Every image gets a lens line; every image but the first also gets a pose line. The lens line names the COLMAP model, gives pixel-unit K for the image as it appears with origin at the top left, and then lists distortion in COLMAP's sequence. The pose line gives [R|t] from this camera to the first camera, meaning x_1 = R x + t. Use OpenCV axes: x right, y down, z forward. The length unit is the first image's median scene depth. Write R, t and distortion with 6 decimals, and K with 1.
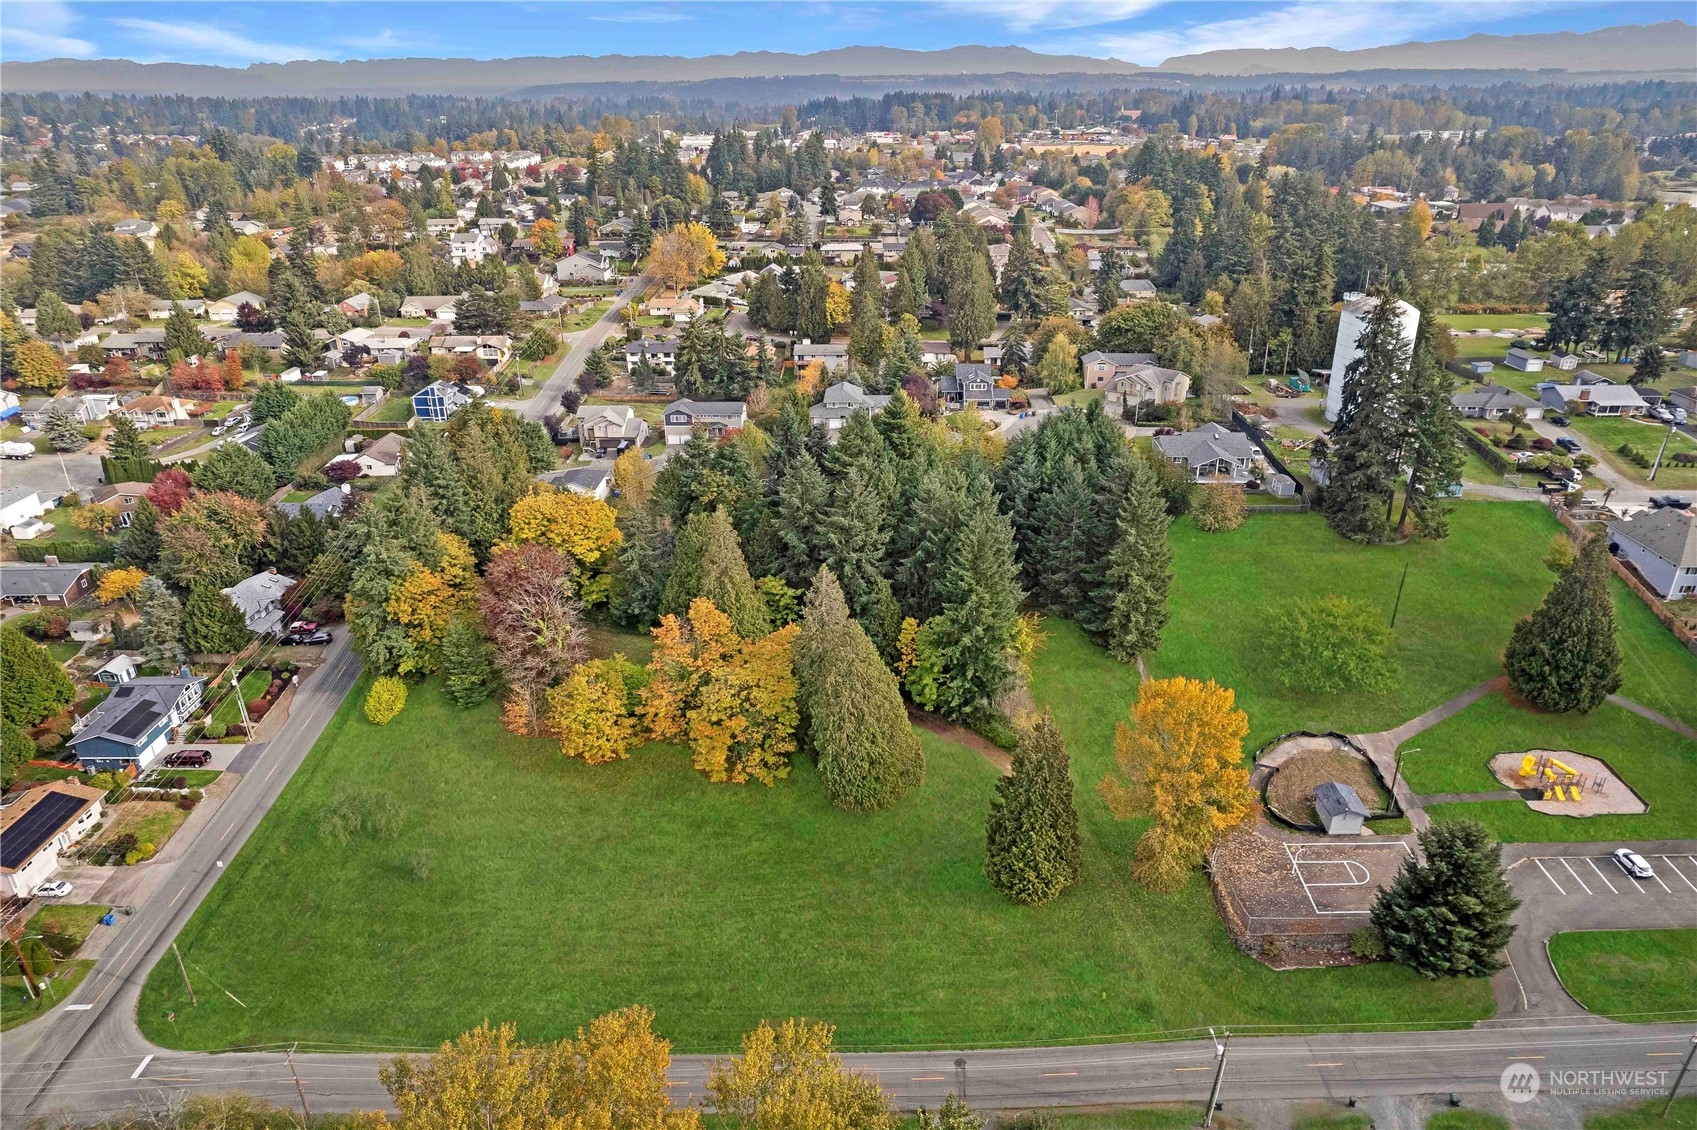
lens RADIAL K [[1072.5, 0, 873.7], [0, 1072.5, 563.8], [0, 0, 1]] dist [-0.062348, 0.057760]
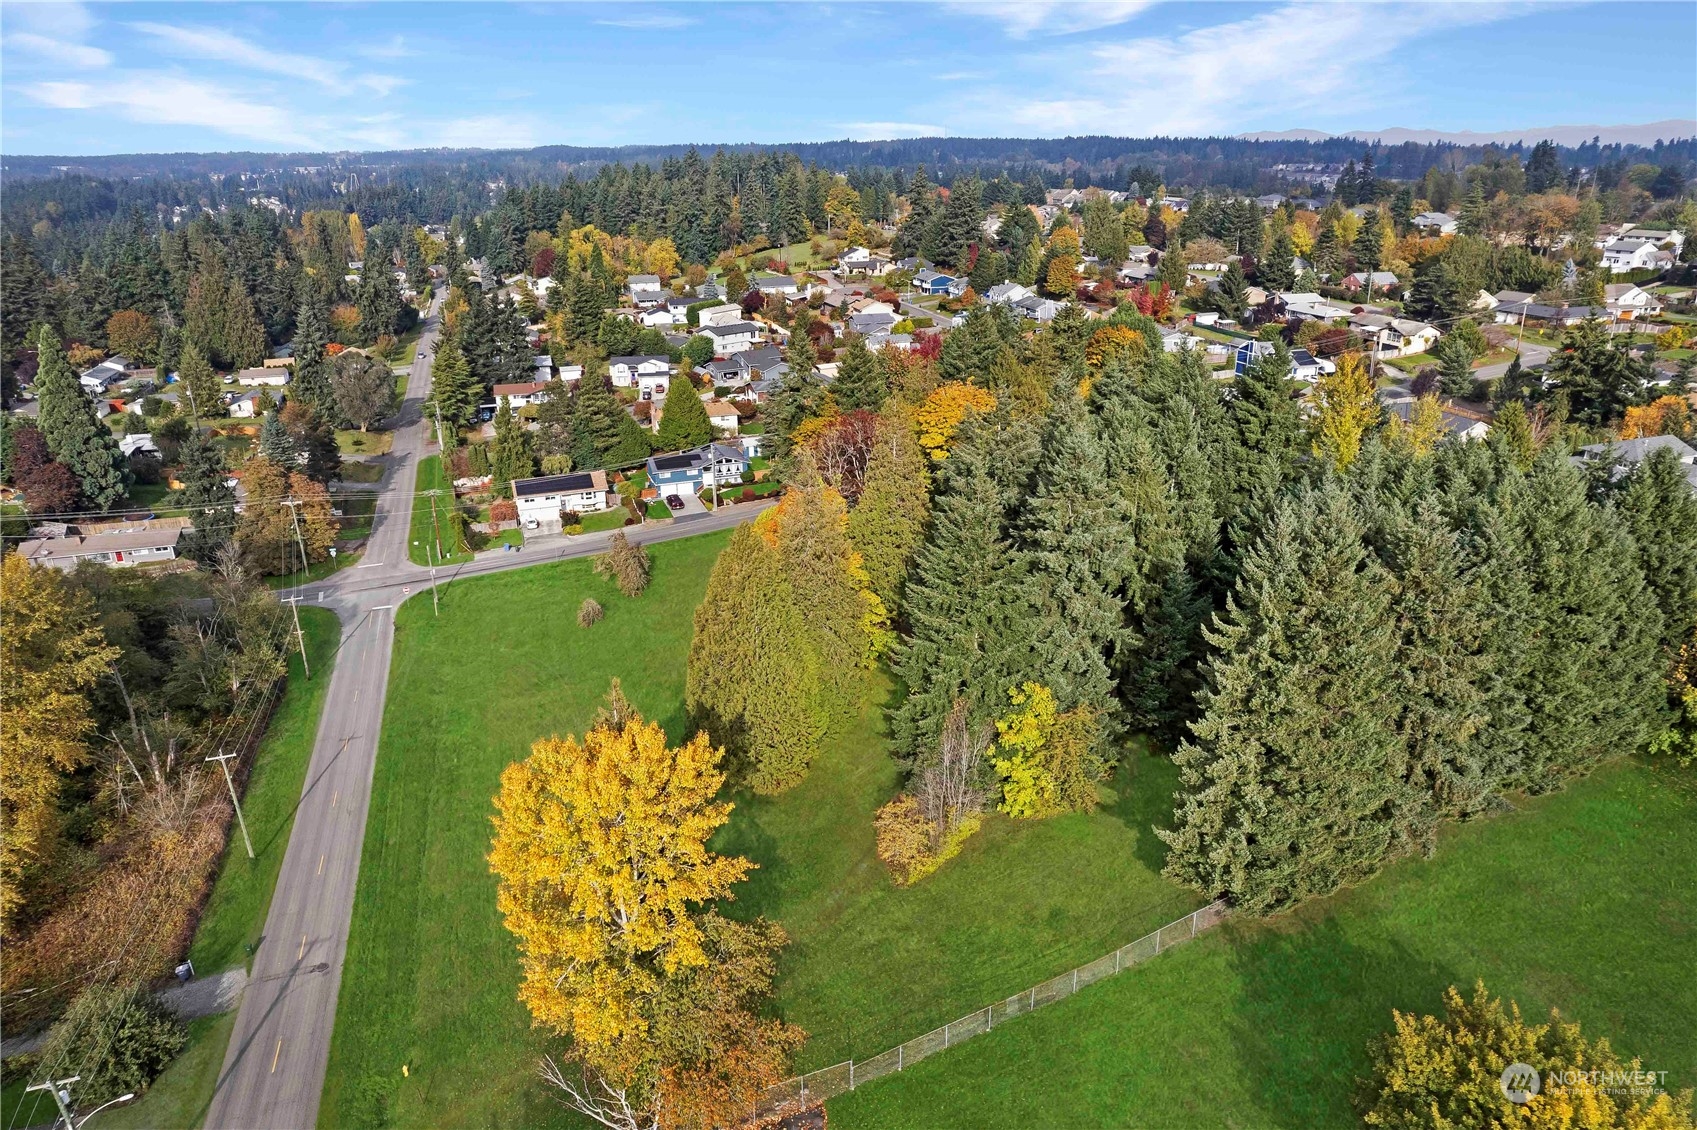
lens RADIAL K [[1072.5, 0, 873.7], [0, 1072.5, 563.8], [0, 0, 1]] dist [-0.062348, 0.057760]
pose [[0.361297, 0.337093, -0.869386, 0.597147], [-0.386879, 0.902520, 0.189162, -0.083002], [0.848404, 0.268004, 0.456492, 0.688636]]
